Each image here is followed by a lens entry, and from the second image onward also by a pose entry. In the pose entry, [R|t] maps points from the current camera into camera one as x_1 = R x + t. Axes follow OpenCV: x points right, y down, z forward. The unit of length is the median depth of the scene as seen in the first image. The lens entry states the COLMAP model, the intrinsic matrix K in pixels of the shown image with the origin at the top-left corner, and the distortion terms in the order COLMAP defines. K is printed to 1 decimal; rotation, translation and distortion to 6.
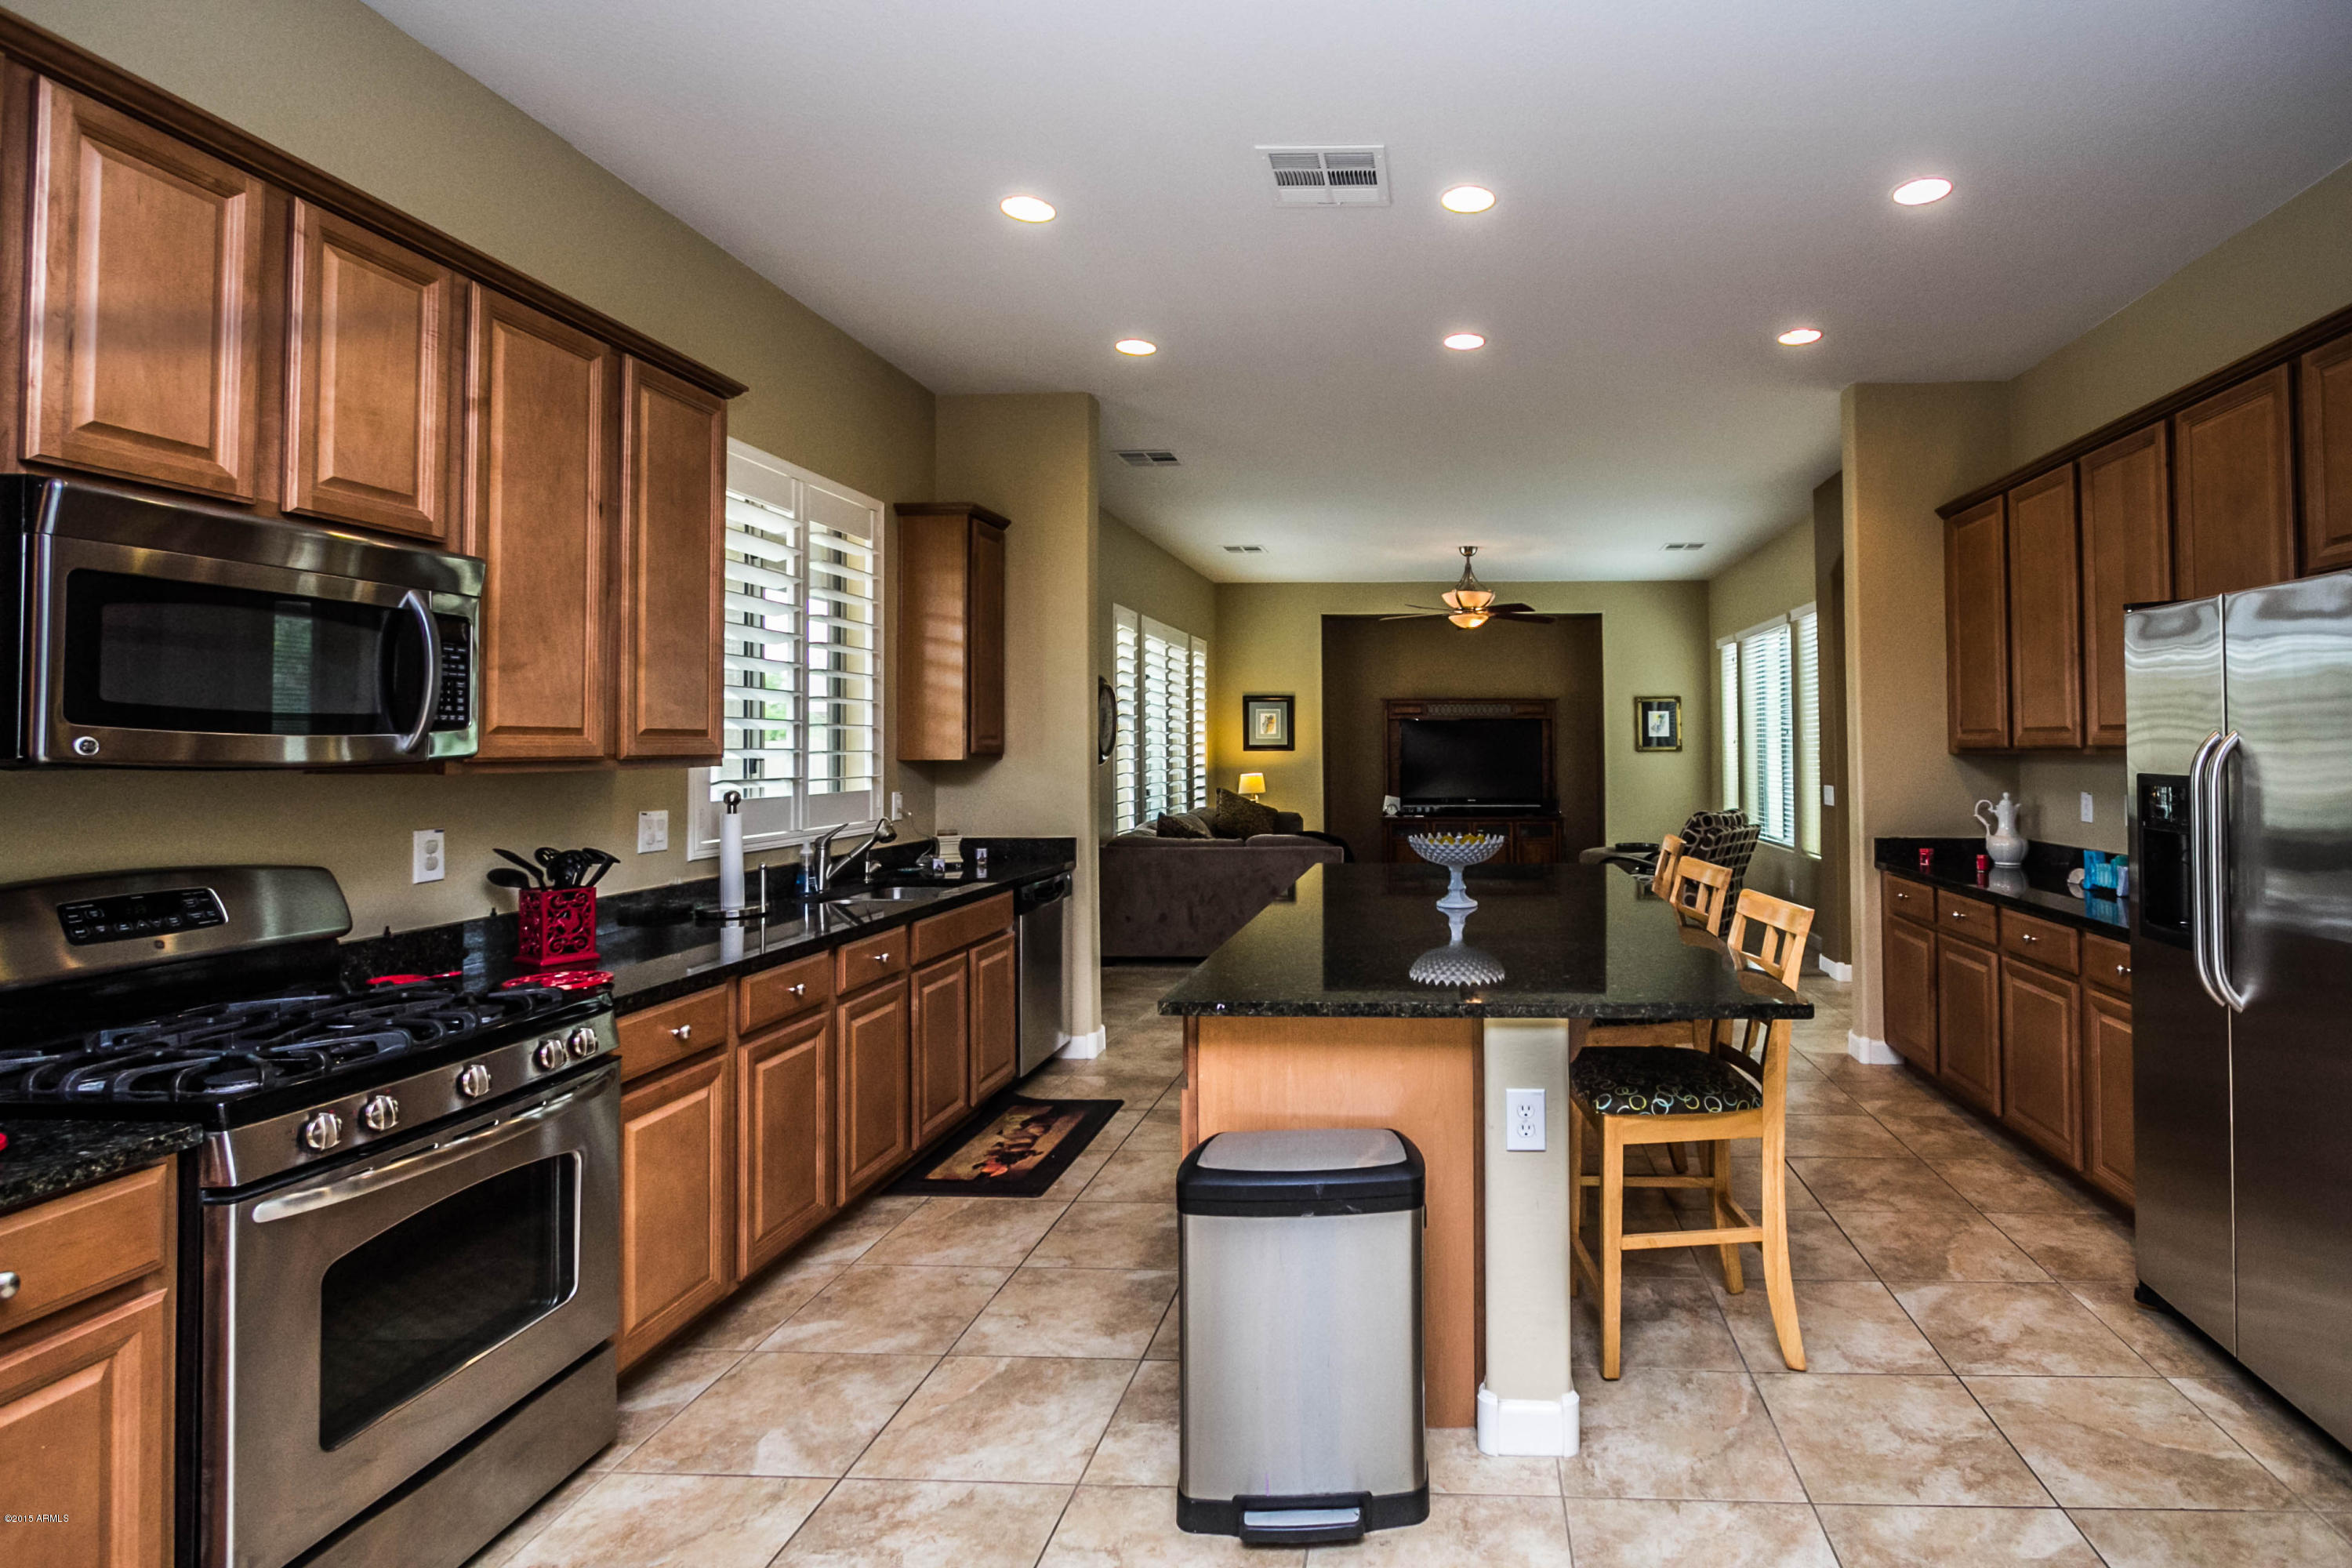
lens RADIAL K [[1154.6, 0, 1428.2], [0, 1154.6, 723.7], [0, 0, 1]] dist [-0.001741, 0.000095]
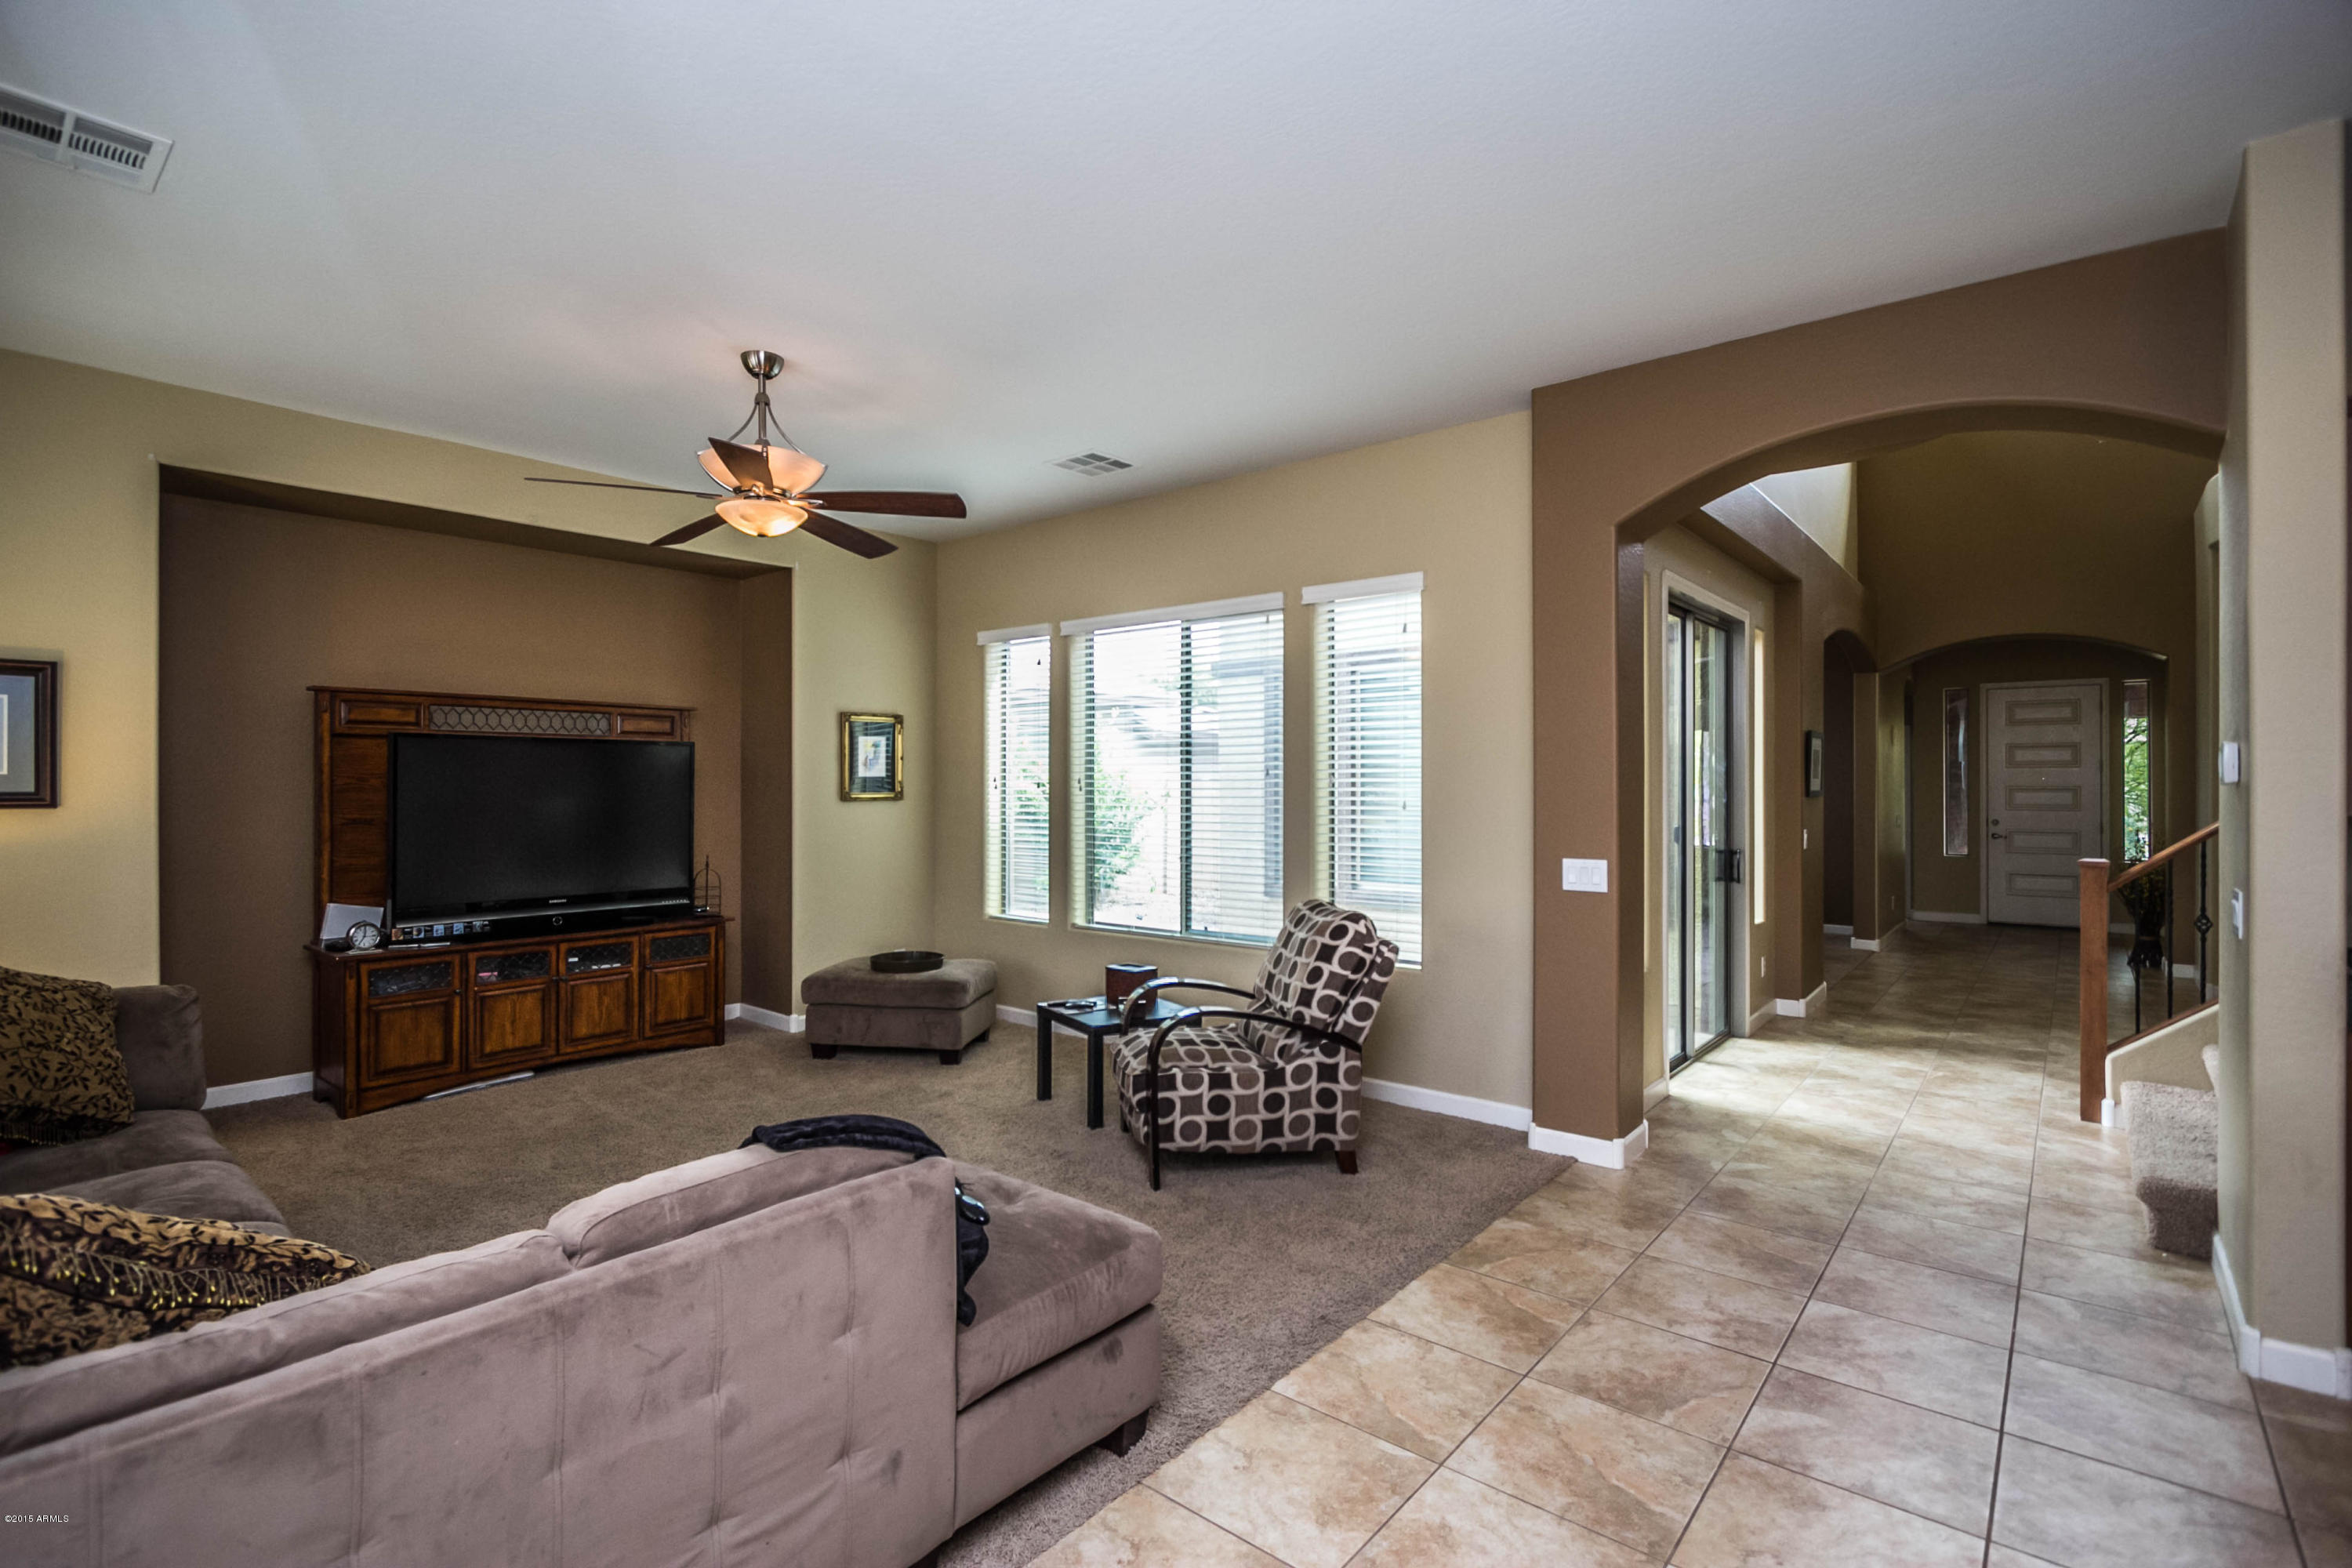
lens RADIAL K [[1092.9, 0, 1158.7], [0, 1092.9, 778.5], [0, 0, 1]] dist [-0.017422, 0.001066]
pose [[0.627786, 0.005965, 0.778363, -0.375177], [-0.016911, 0.999839, 0.005977, 0.013661], [-0.778202, -0.016915, 0.627786, 1.144004]]
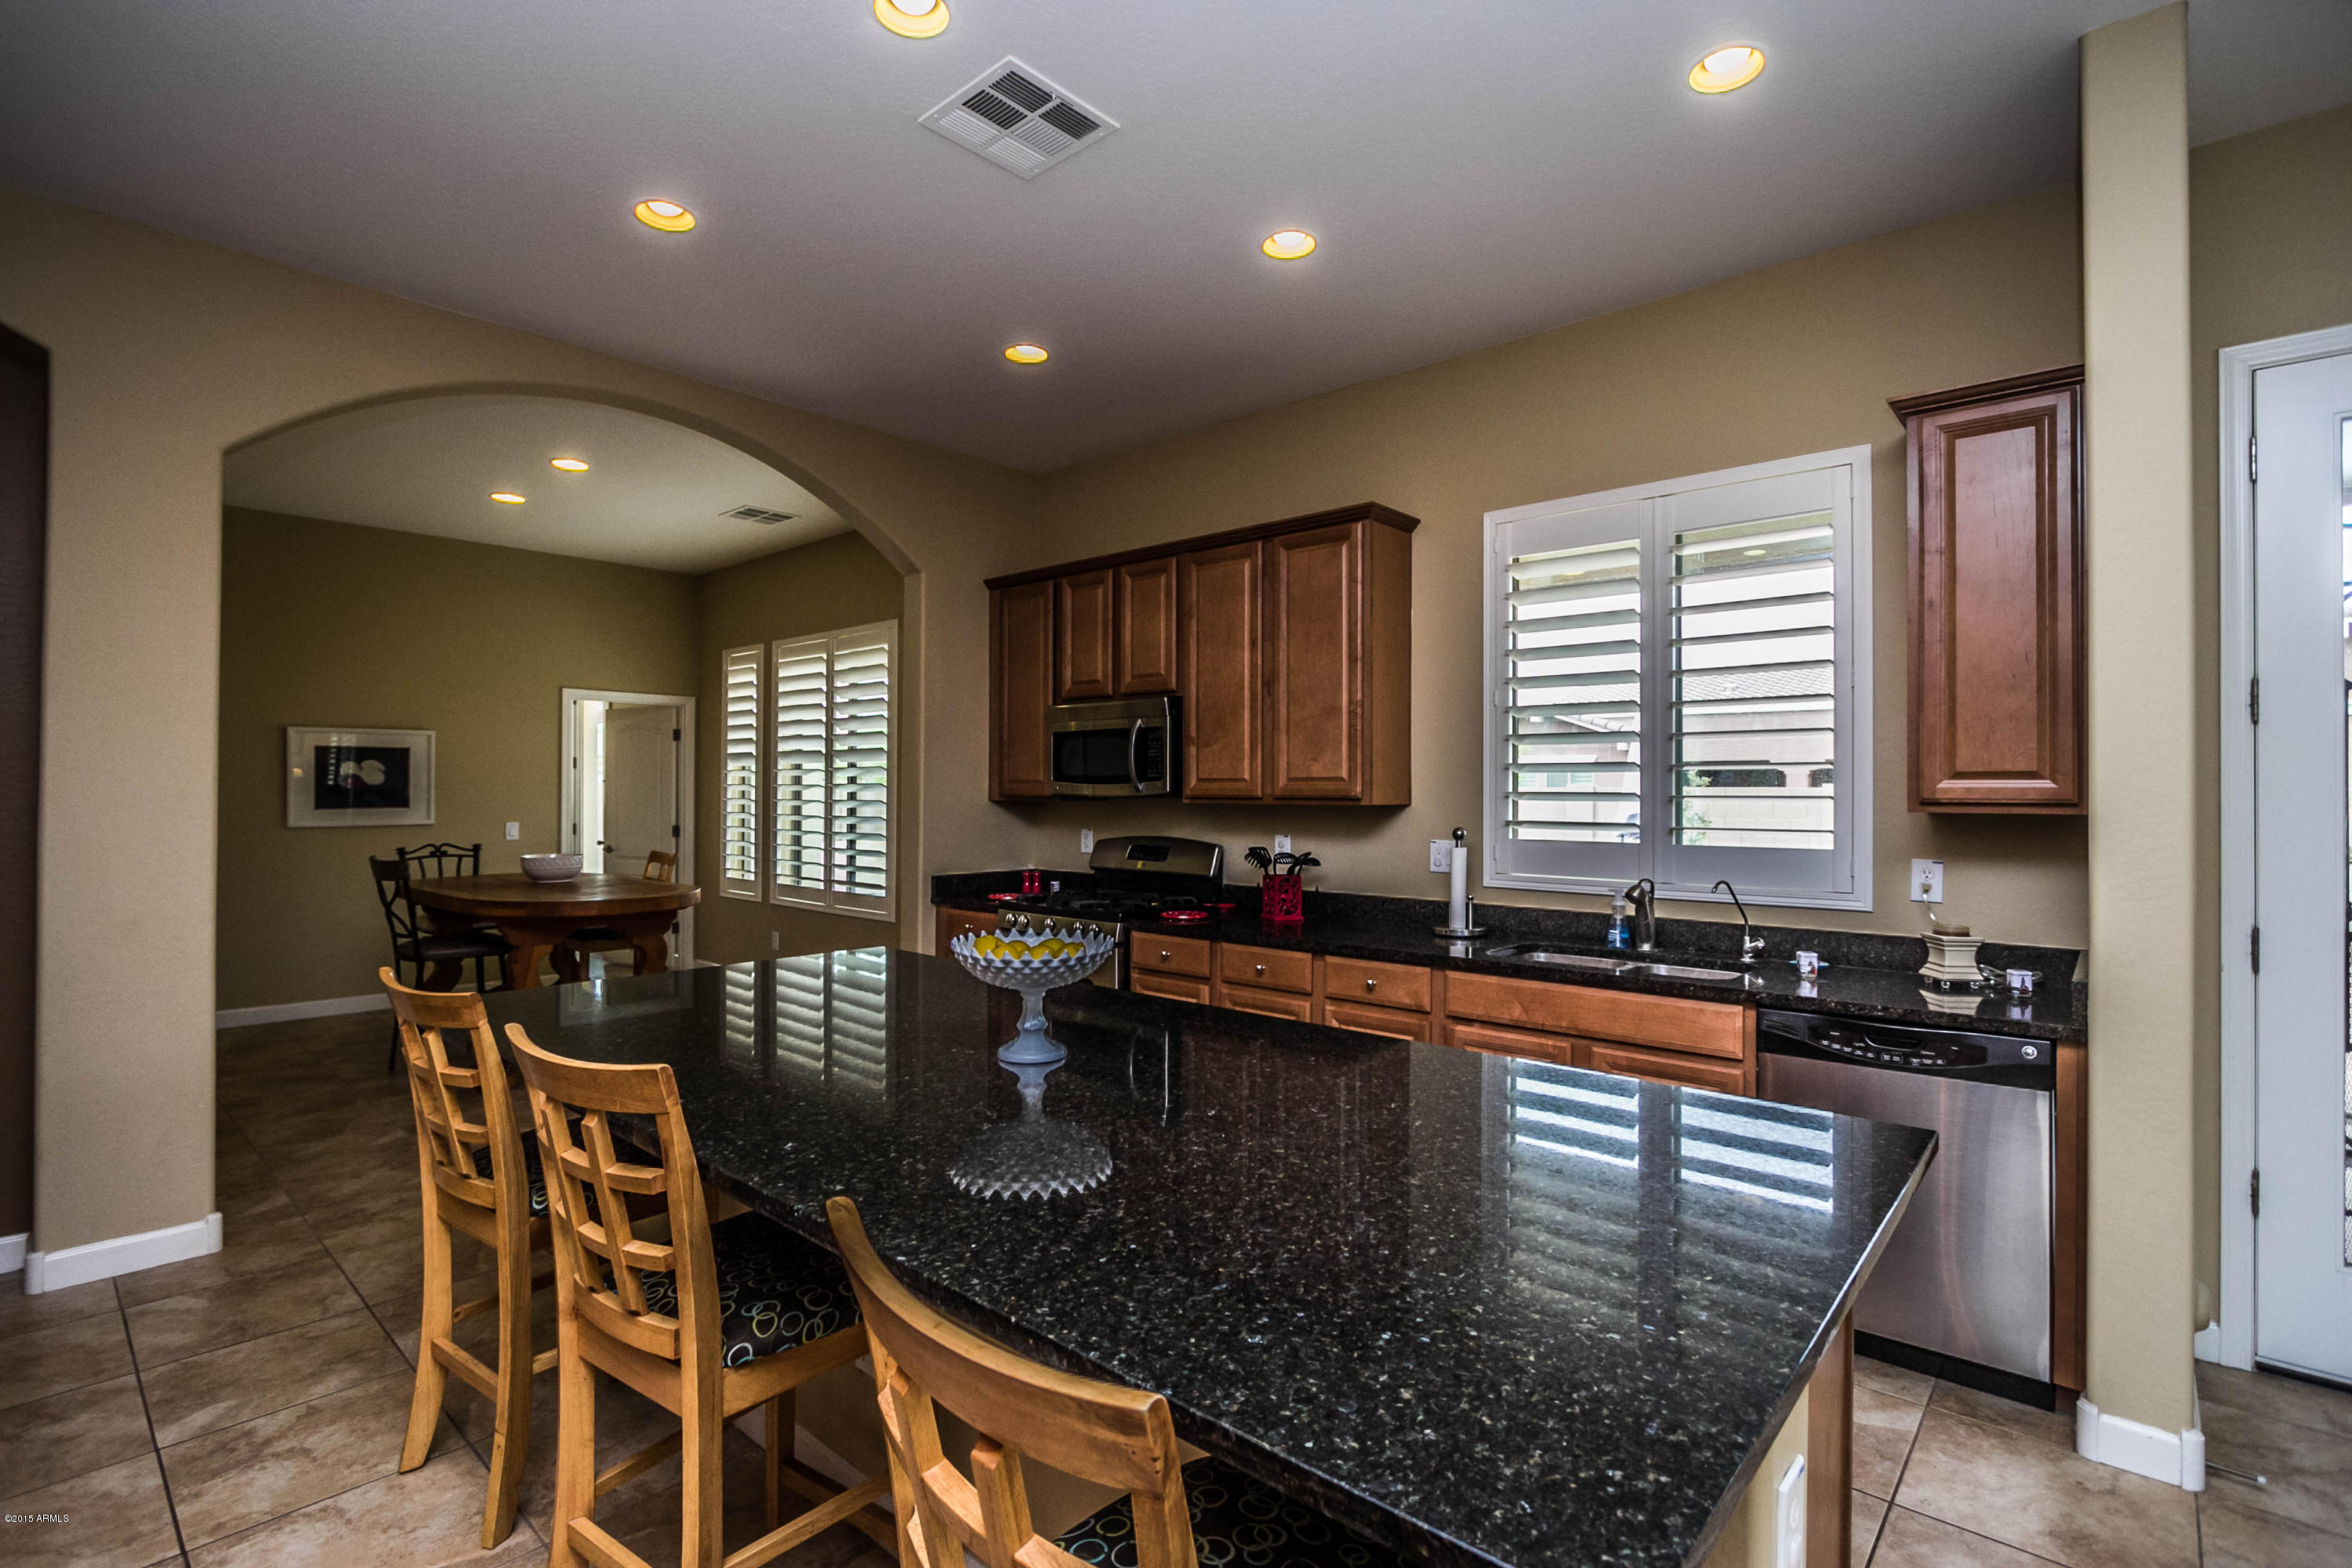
lens RADIAL K [[1092.9, 0, 1158.7], [0, 1092.9, 778.5], [0, 0, 1]] dist [-0.017422, 0.001066]
pose [[-0.658392, -0.008258, -0.752630, 0.295195], [0.012396, 0.999685, -0.021813, 0.019526], [0.752573, -0.023692, -0.658082, 1.034702]]
